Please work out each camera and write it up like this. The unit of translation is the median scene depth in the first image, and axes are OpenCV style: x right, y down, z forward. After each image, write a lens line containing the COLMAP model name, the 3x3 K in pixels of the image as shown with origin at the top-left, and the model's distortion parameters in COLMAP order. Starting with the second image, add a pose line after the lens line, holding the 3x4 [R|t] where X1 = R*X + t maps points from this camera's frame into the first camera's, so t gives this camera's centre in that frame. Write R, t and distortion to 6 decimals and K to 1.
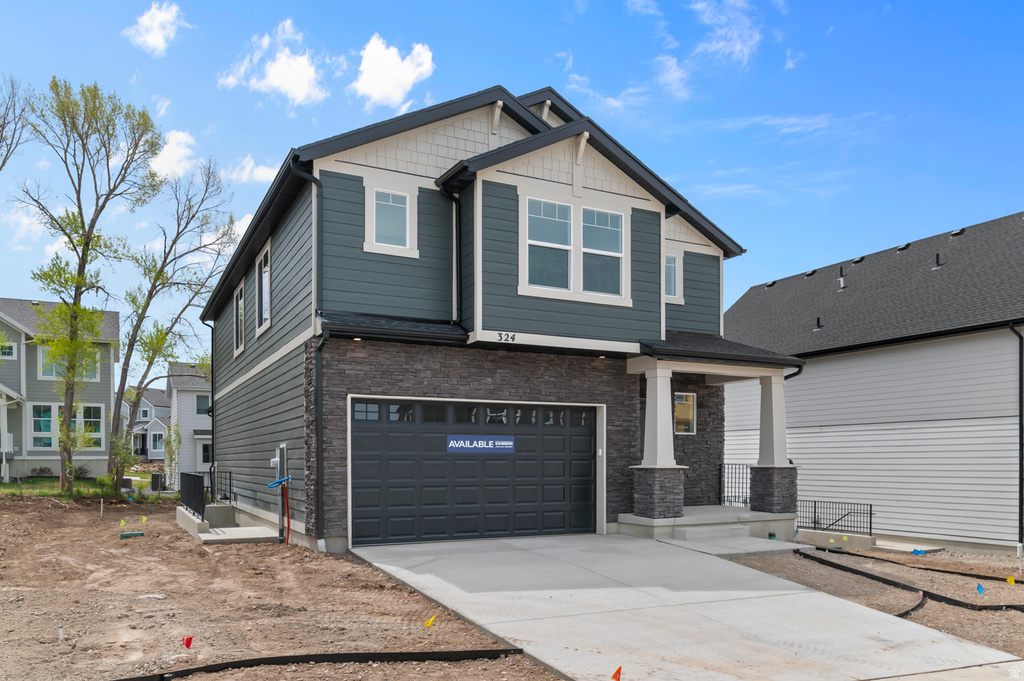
lens RADIAL K [[735.8, 0, 512.3], [0, 735.8, 354.6], [0, 0, 1]] dist [0.006475, -0.000726]
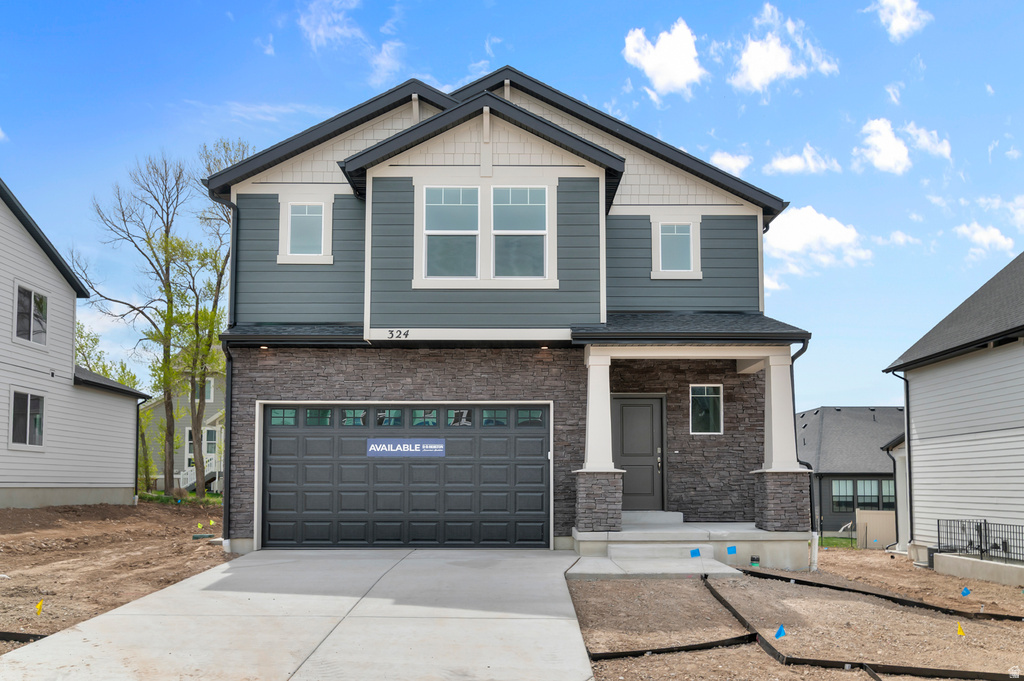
lens RADIAL K [[771.0, 0, 512.0], [0, 771.0, 319.8], [0, 0, 1]] dist [-0.000838, 0.000884]
pose [[0.897442, -0.091172, -0.431608, 0.528431], [0.062274, 0.994795, -0.080652, 0.045651], [0.436715, 0.045503, 0.898449, 0.152800]]
